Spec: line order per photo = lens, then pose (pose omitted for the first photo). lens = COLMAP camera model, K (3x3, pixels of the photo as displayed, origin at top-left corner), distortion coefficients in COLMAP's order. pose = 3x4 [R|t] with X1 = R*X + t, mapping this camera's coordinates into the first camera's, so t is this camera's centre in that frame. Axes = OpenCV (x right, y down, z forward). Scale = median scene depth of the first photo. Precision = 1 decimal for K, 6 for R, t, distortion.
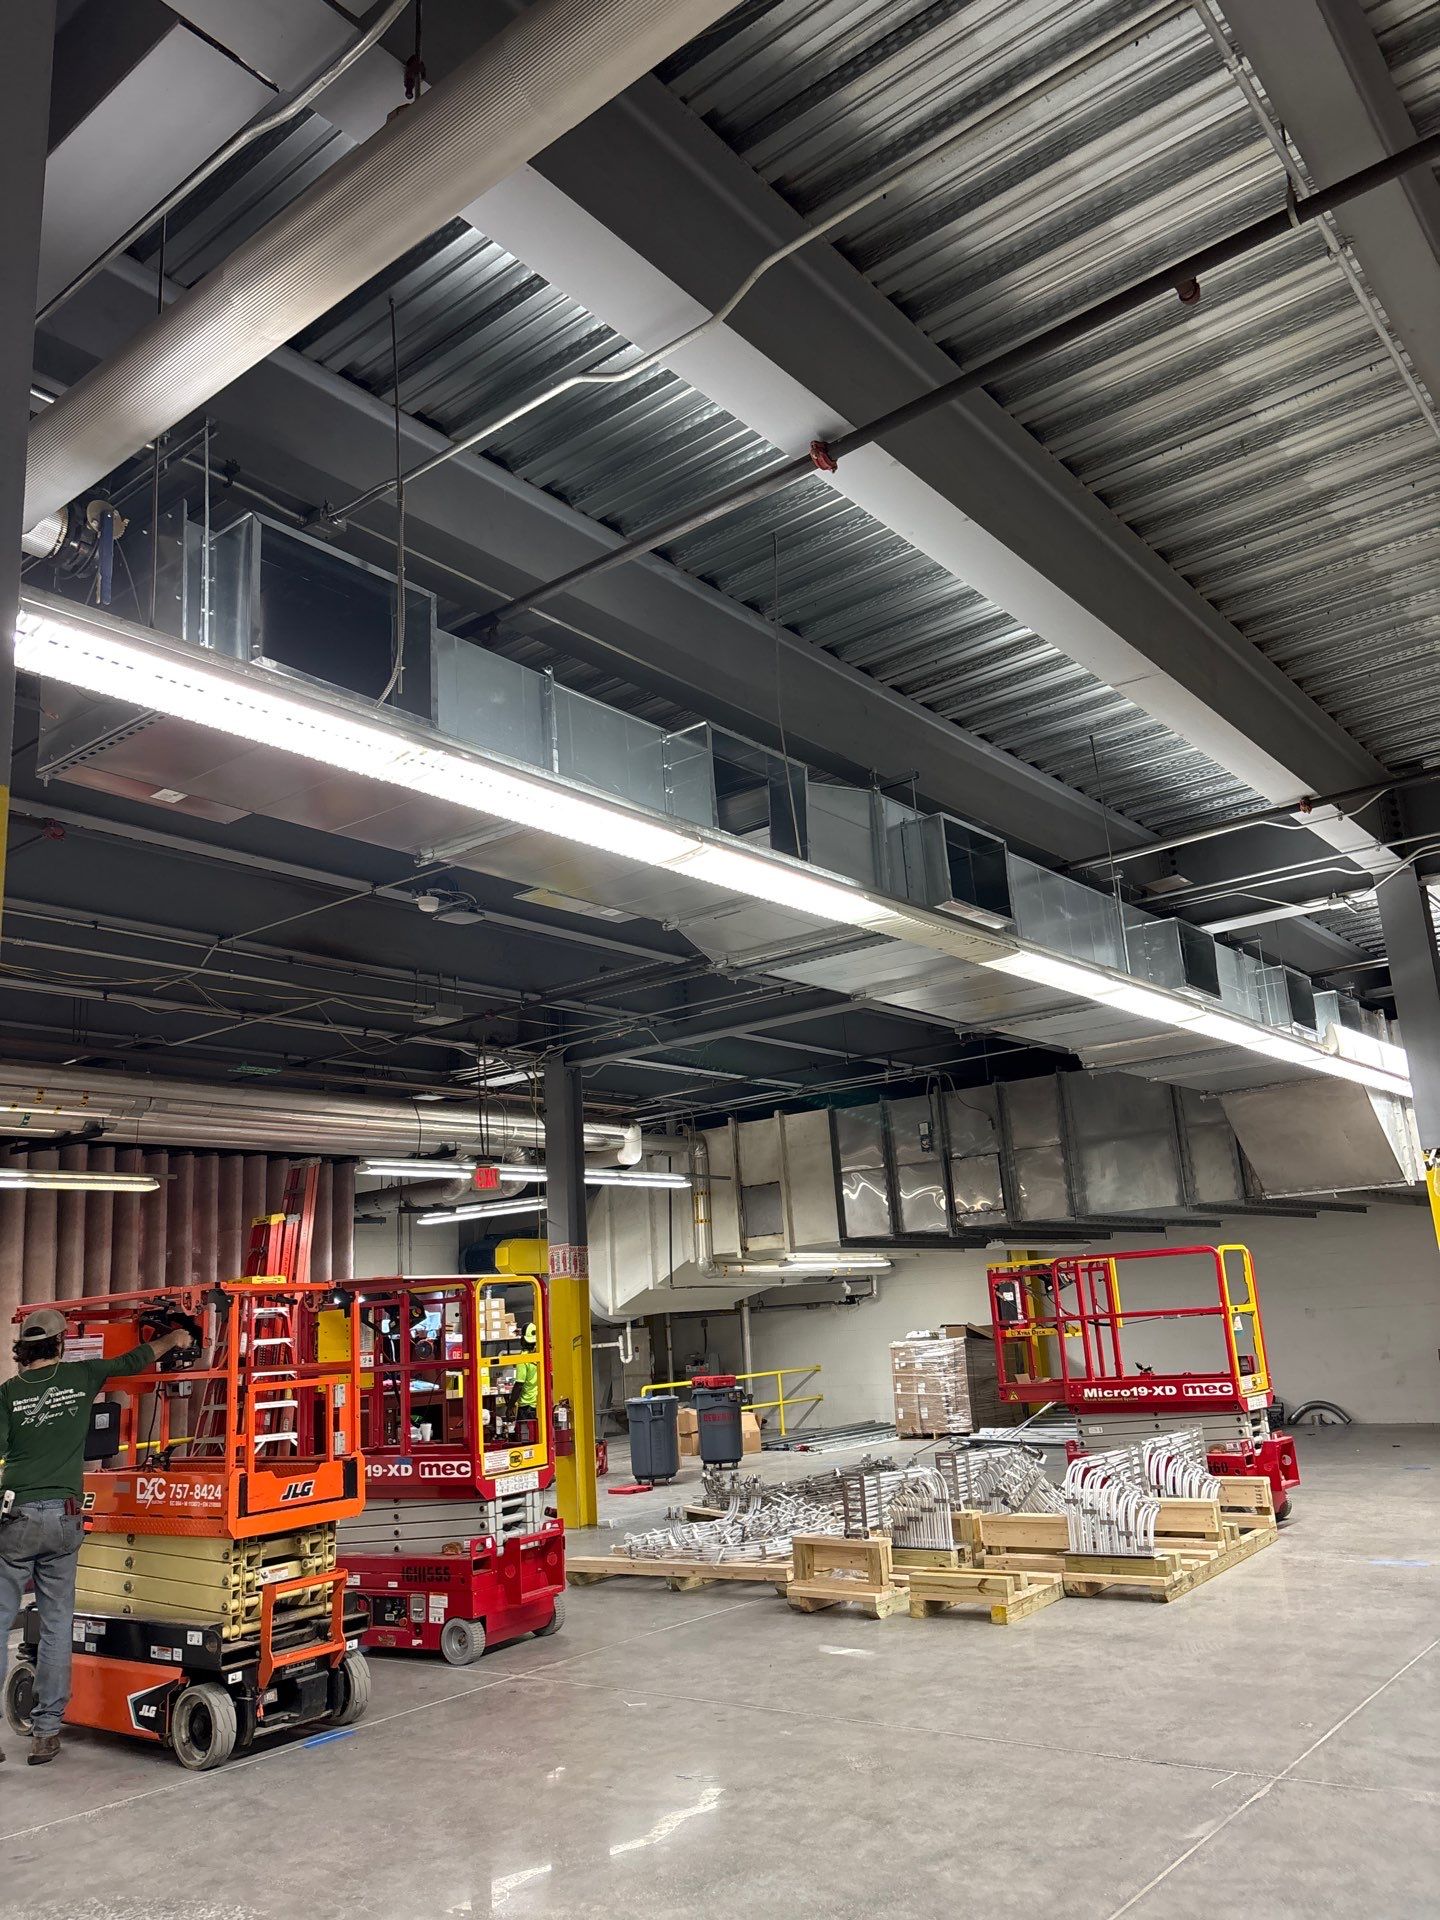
lens RADIAL K [[1481.9, 0, 720.0], [0, 1481.9, 960.0], [0, 0, 1]] dist [0.052356, -0.070025]
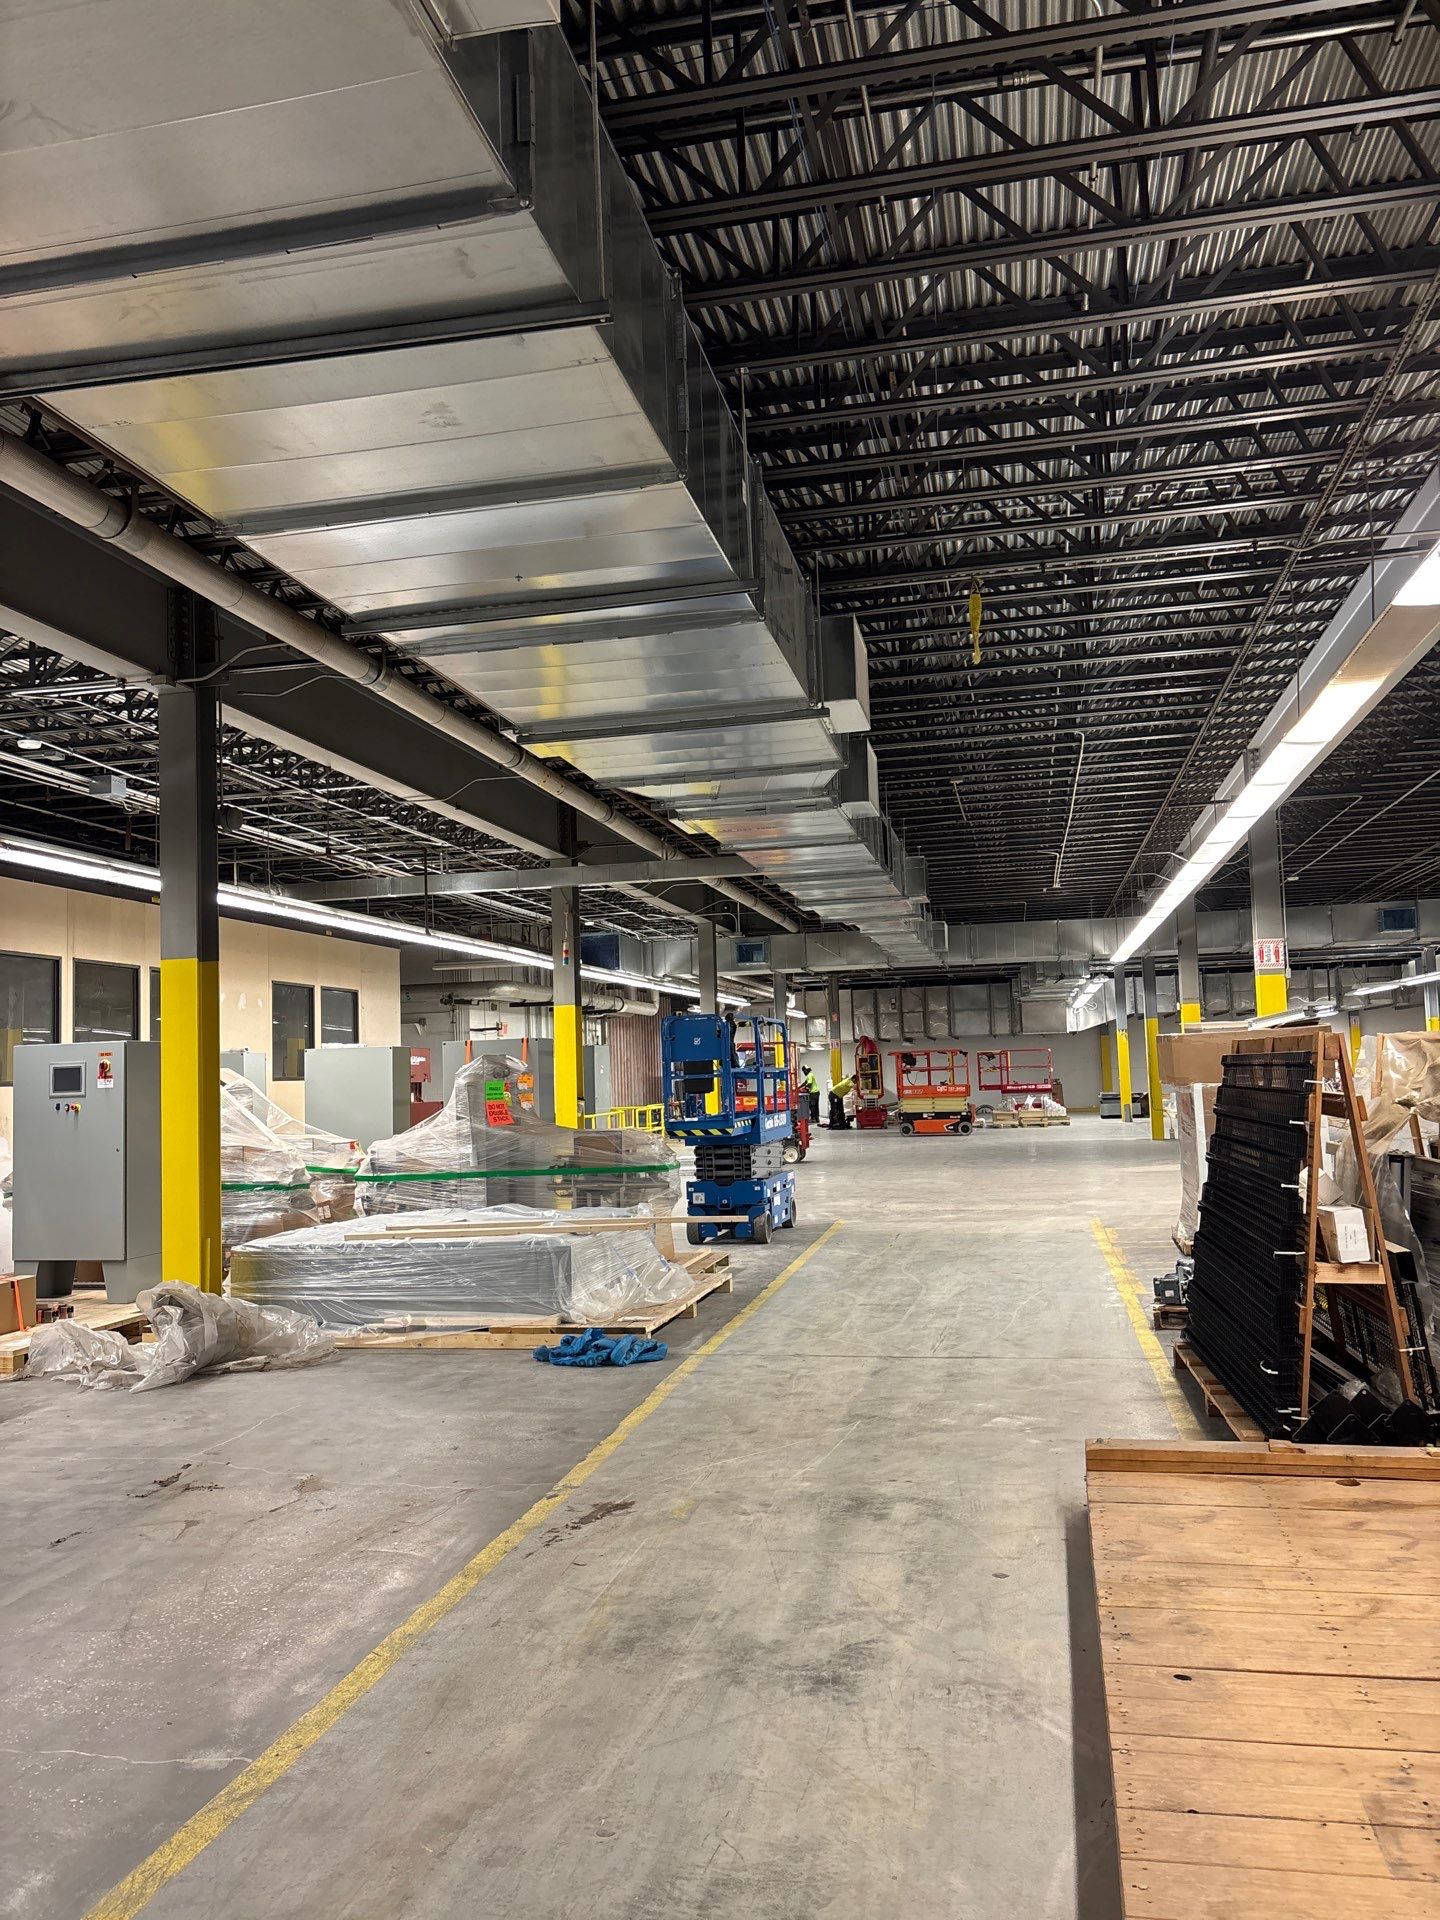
lens RADIAL K [[1534.7, 0, 720.0], [0, 1534.7, 960.0], [0, 0, 1]] dist [0.058273, -0.081981]
pose [[0.891356, 0.064997, 0.448620, -1.824347], [-0.127243, 0.985753, 0.109998, -0.292936], [-0.435079, -0.155131, 0.886928, -1.715521]]
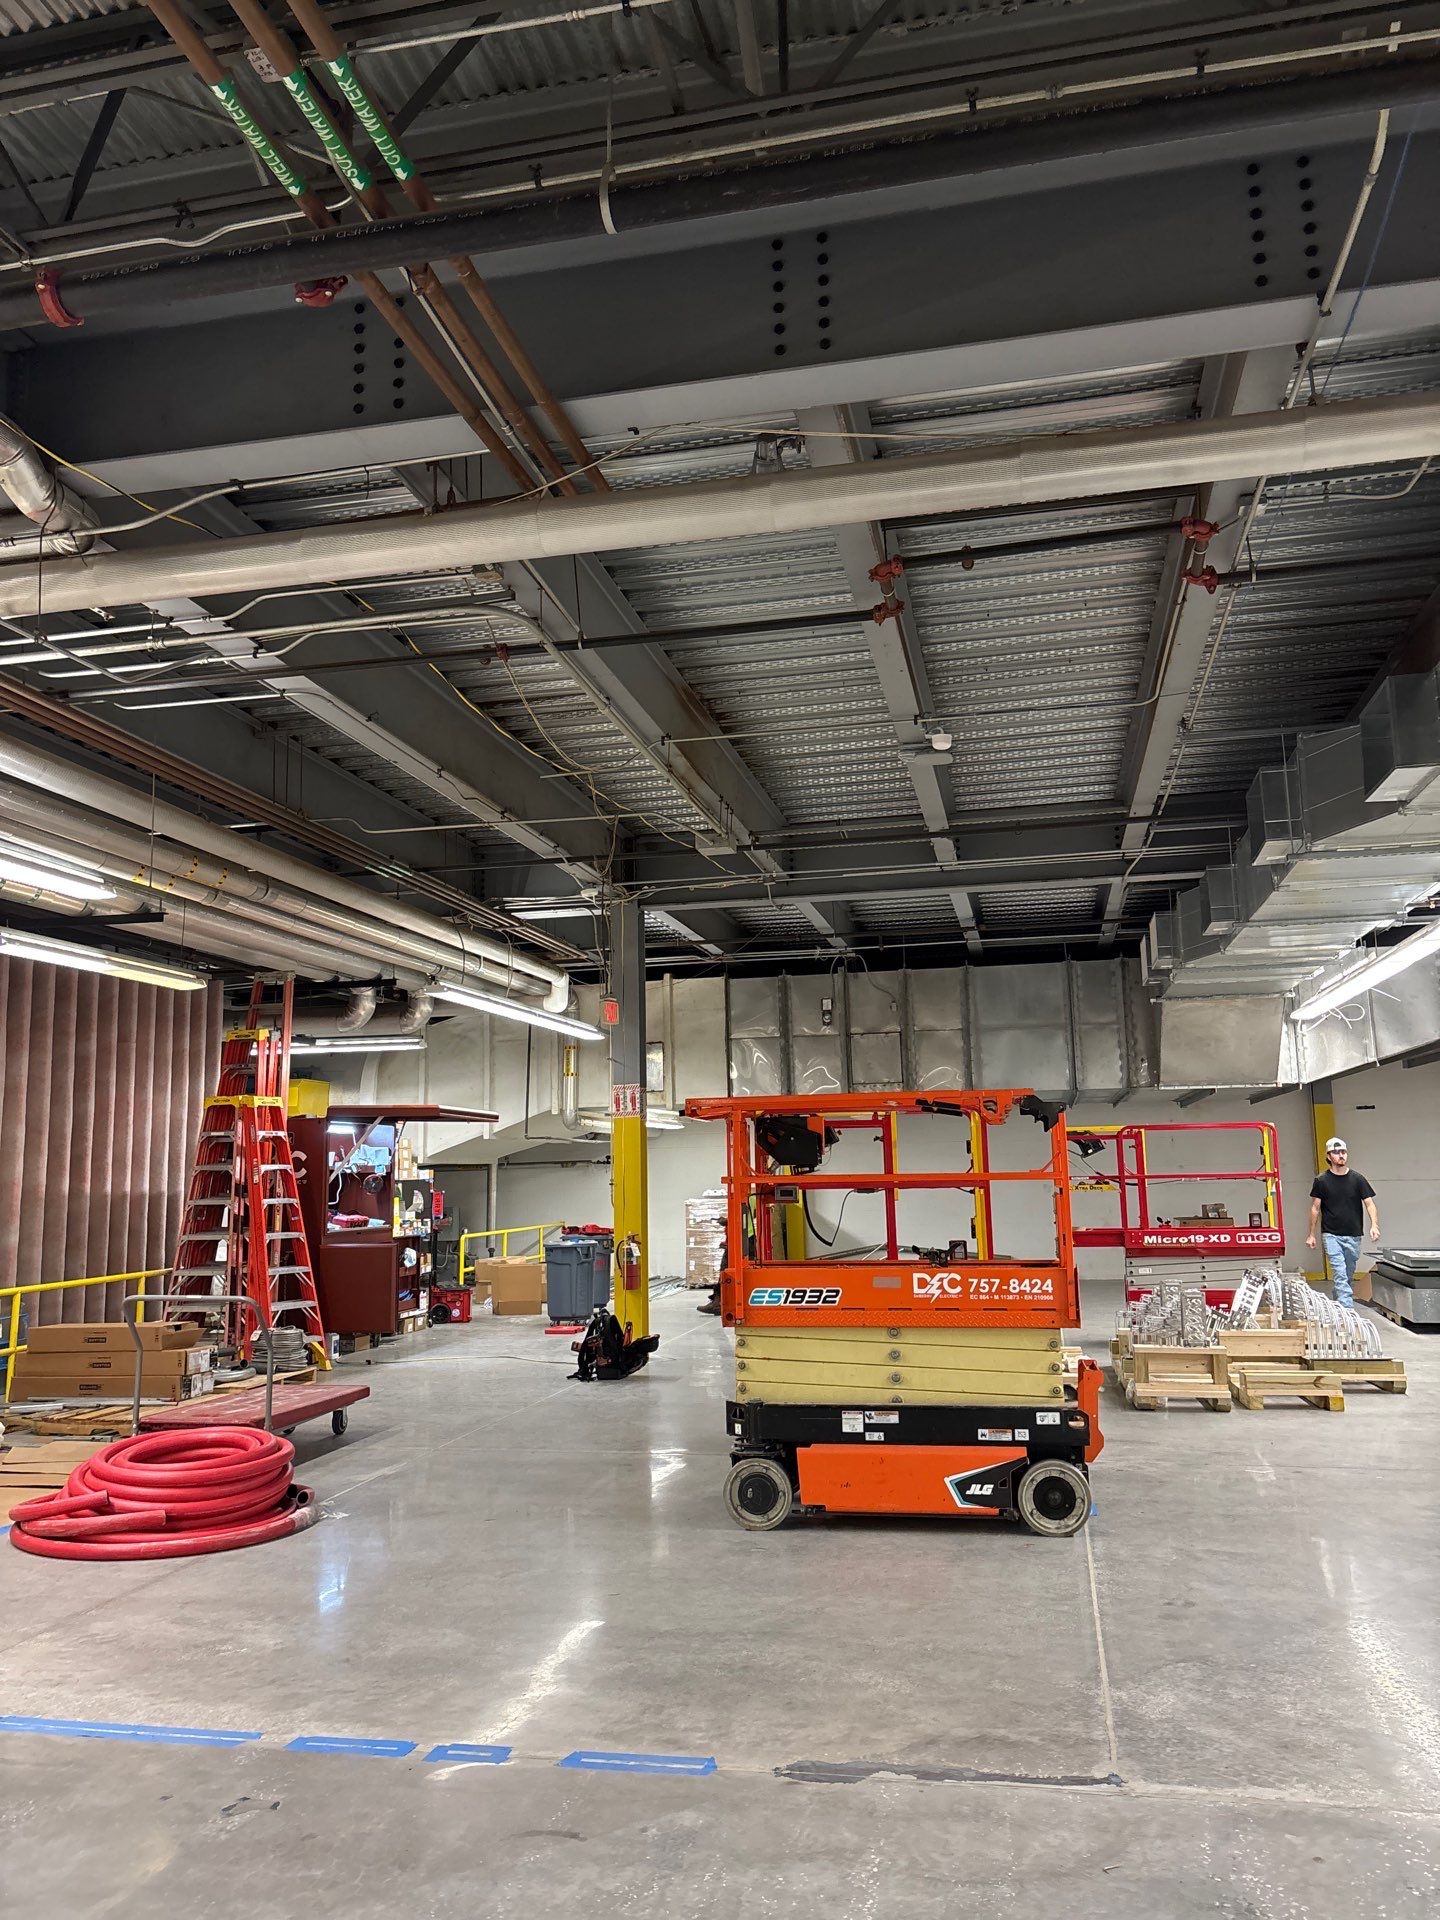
lens RADIAL K [[1481.9, 0, 720.0], [0, 1481.9, 960.0], [0, 0, 1]] dist [0.052356, -0.070025]
pose [[0.896016, 0.107216, 0.430882, -0.526350], [-0.140093, 0.989106, 0.045204, 0.058460], [-0.421342, -0.100867, 0.901275, 0.089451]]
